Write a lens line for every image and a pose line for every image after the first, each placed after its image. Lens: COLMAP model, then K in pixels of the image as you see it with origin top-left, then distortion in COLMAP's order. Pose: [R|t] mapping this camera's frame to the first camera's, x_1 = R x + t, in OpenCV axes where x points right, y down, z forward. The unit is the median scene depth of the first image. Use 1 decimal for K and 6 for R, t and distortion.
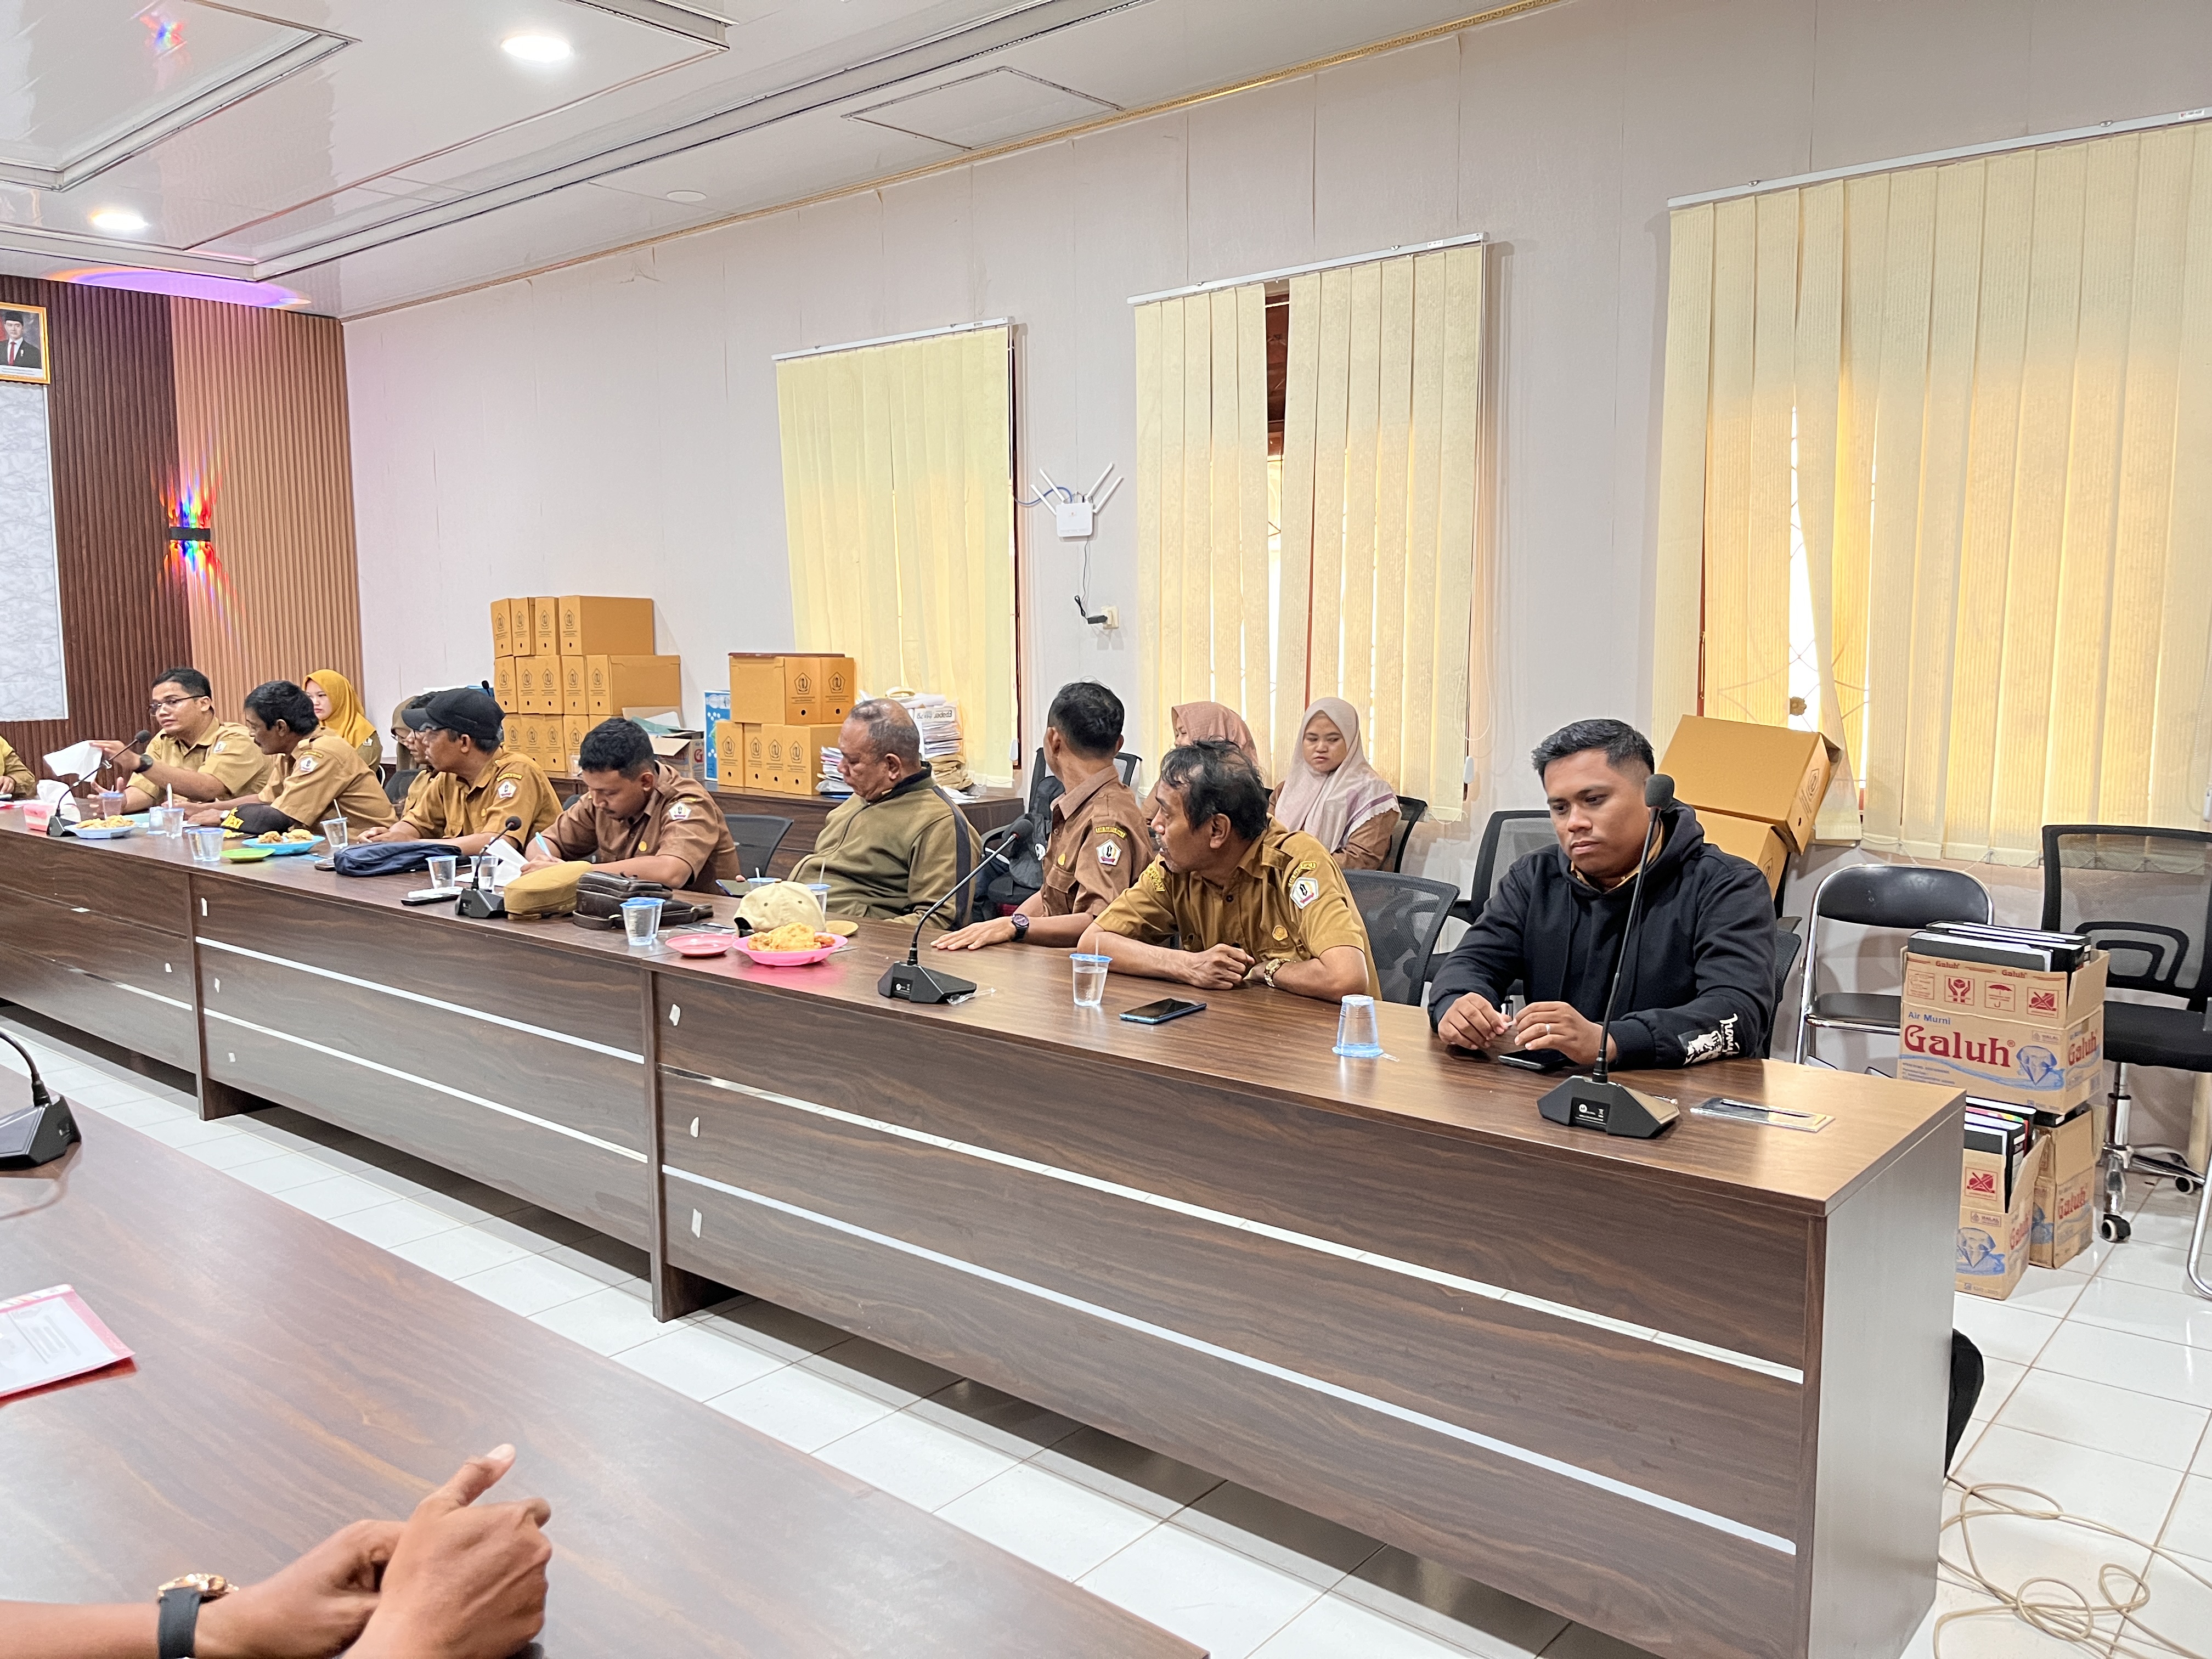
lens RADIAL K [[1668.1, 0, 1100.9], [0, 1668.1, 834.5], [0, 0, 1]] dist [0.048636, -0.067001]
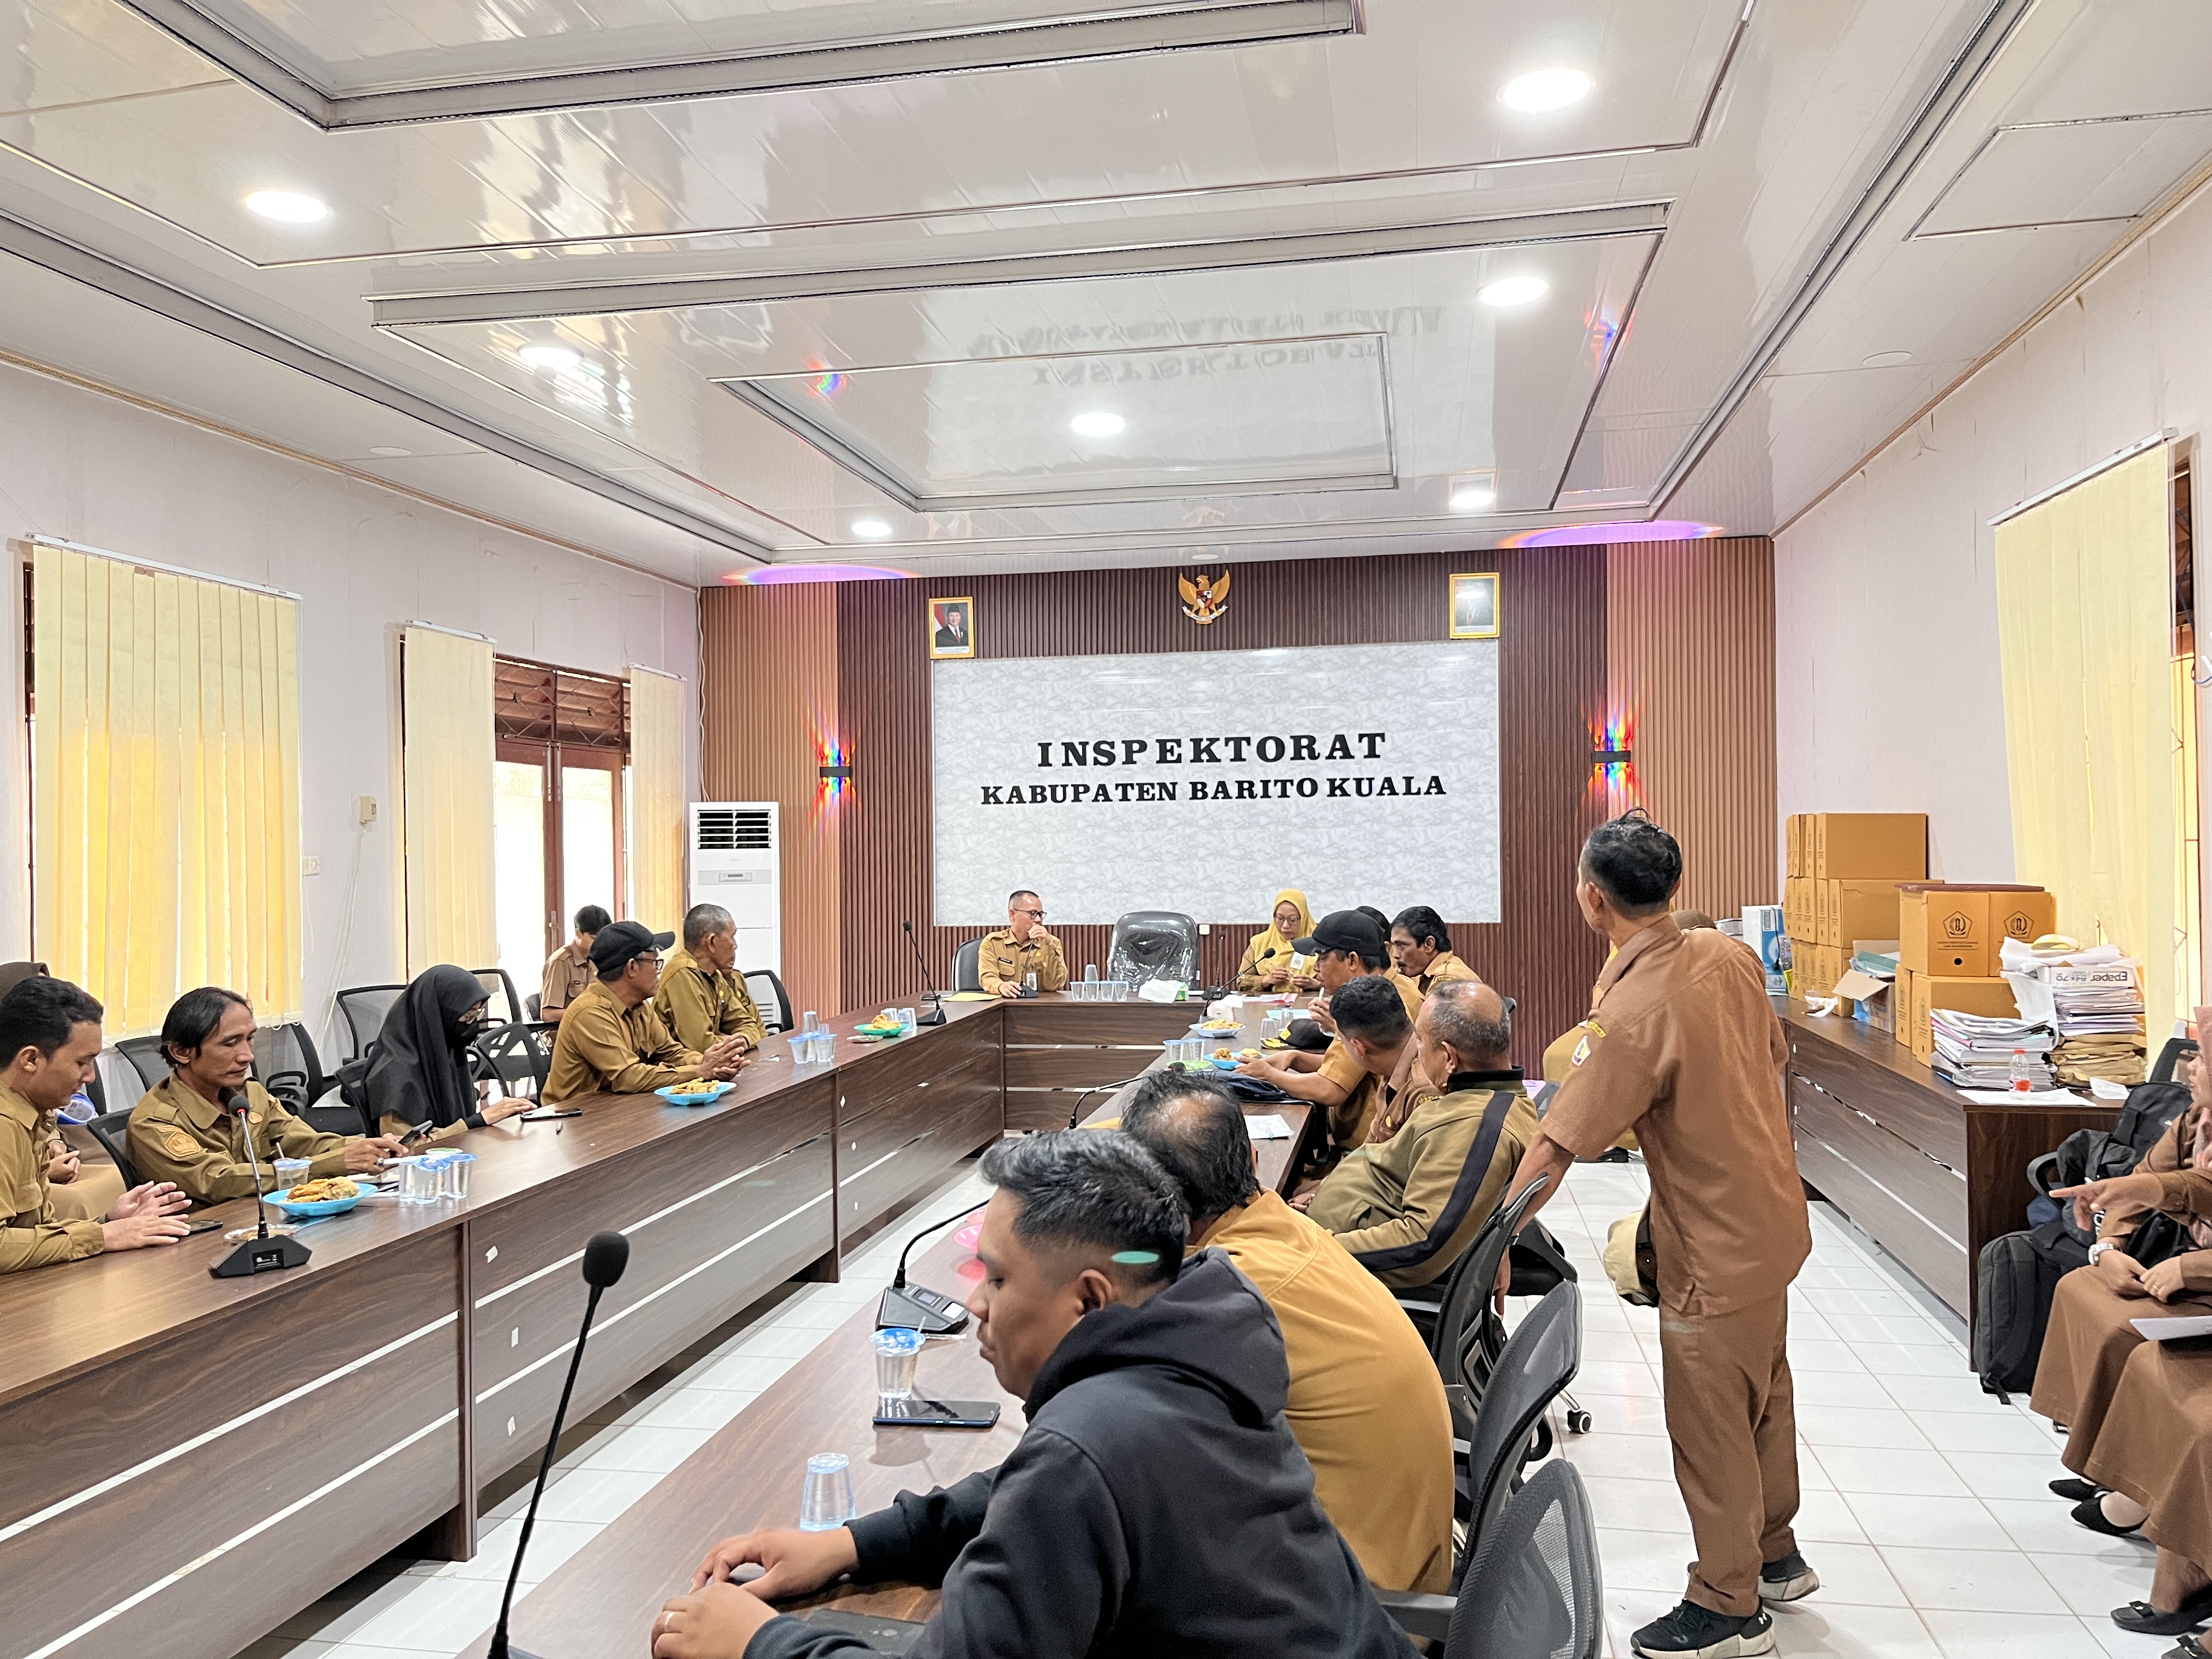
lens RADIAL K [[1668.1, 0, 1115.6], [0, 1668.1, 846.9], [0, 0, 1]] dist [0.048636, -0.067001]
pose [[0.503212, 0.002620, -0.864159, 0.360443], [-0.088752, 0.994864, -0.048666, -0.061630], [0.859593, 0.101185, 0.500860, 0.293803]]
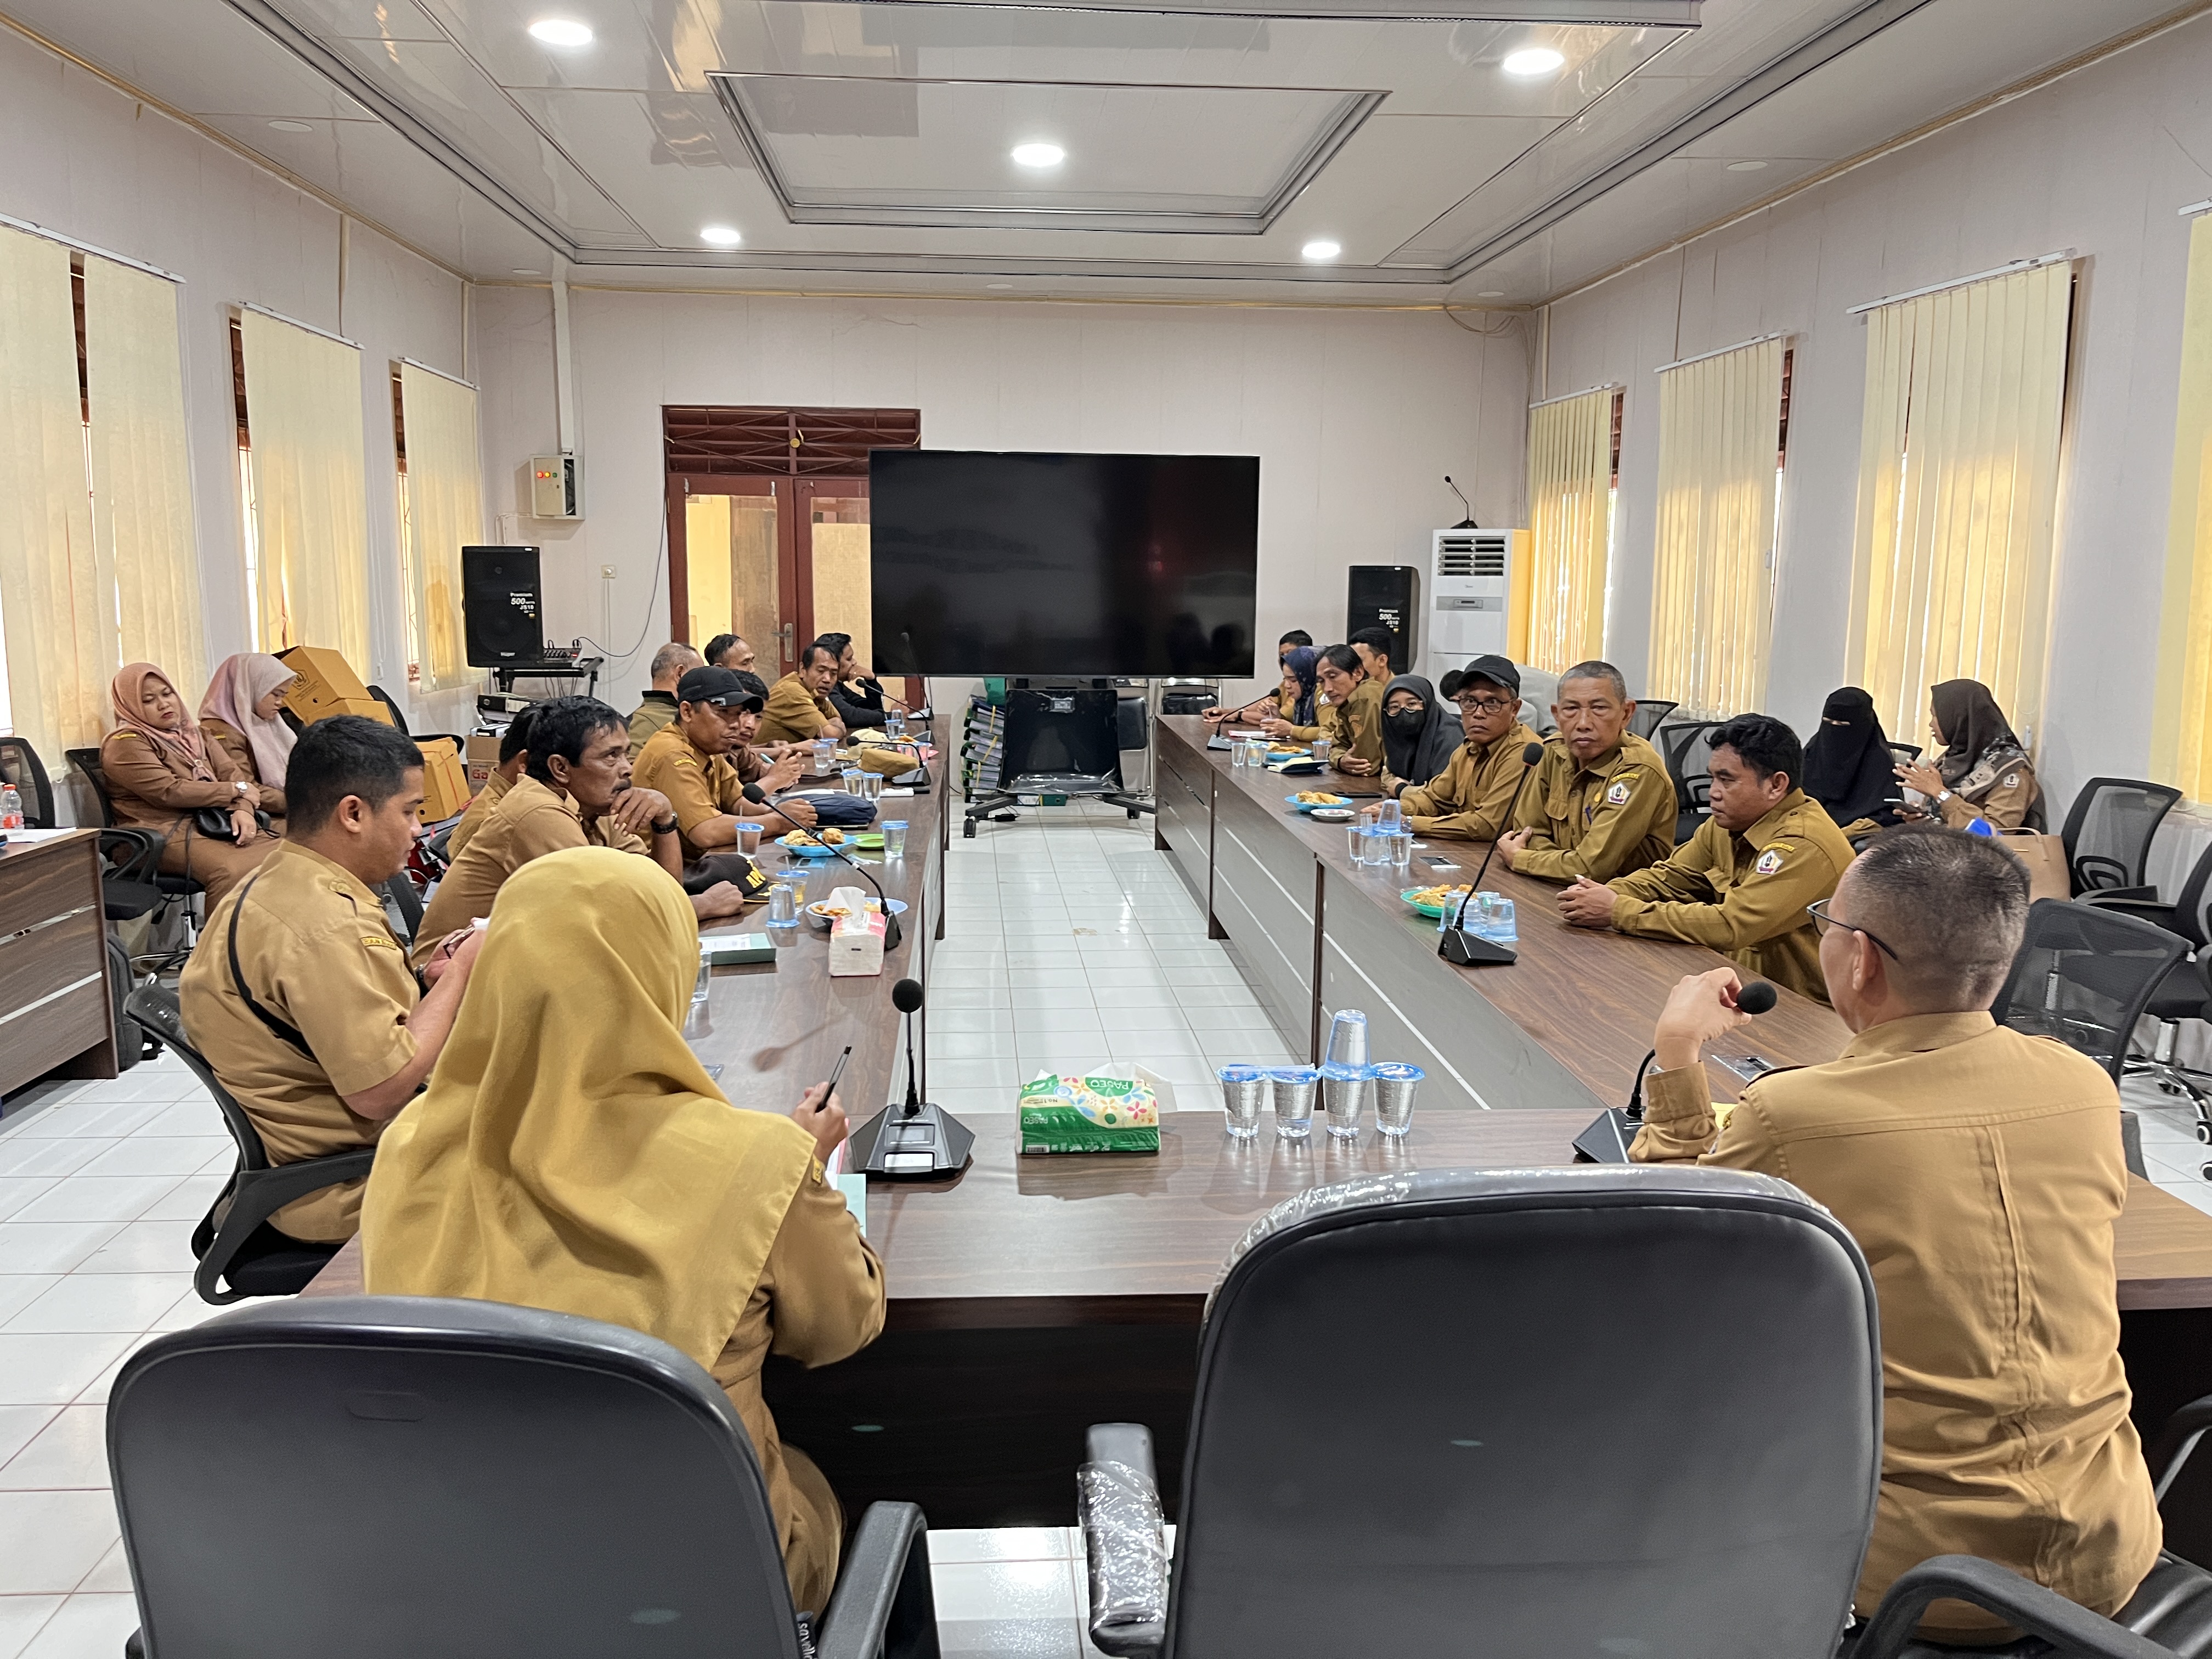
lens RADIAL K [[1668.1, 0, 1089.1], [0, 1668.1, 846.2], [0, 0, 1]] dist [0.048636, -0.067001]
pose [[-0.698814, -0.117571, 0.705575, -1.016953], [0.077739, 0.968074, 0.238306, -0.163488], [-0.711066, 0.221382, -0.667364, 1.238836]]
